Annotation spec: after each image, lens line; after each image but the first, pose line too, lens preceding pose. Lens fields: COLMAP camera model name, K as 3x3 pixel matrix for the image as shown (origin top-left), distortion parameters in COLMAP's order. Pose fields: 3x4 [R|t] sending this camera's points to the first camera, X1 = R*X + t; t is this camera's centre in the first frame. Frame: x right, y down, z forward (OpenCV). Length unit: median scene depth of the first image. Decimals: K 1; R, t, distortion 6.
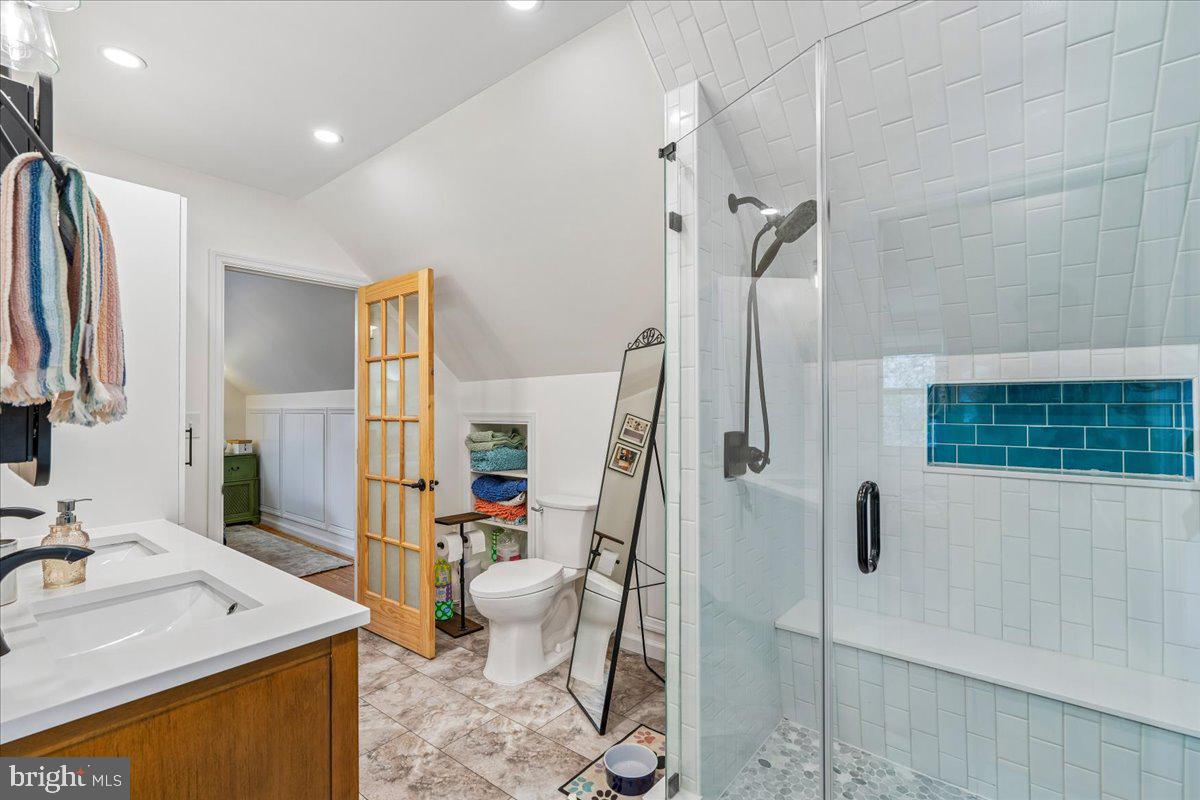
lens RADIAL K [[540.3, 0, 599.0], [0, 540.3, 402.9], [0, 0, 1]] dist [0.003549, 0.000893]
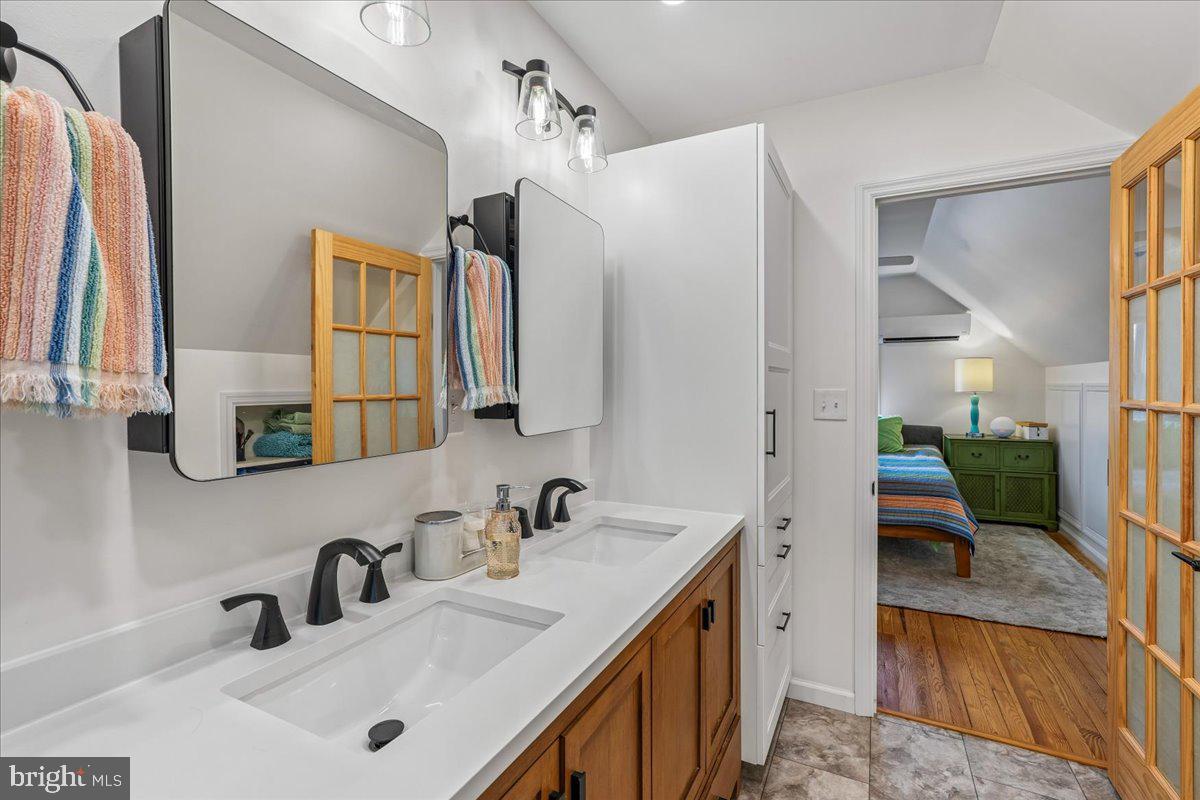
lens RADIAL K [[540.3, 0, 599.6], [0, 540.3, 388.2], [0, 0, 1]] dist [0.003549, 0.000893]
pose [[0.206663, 0.016395, -0.978275, -0.007384], [0.005408, 0.999825, 0.017899, -0.000534], [0.978397, -0.008989, 0.206538, 0.214405]]
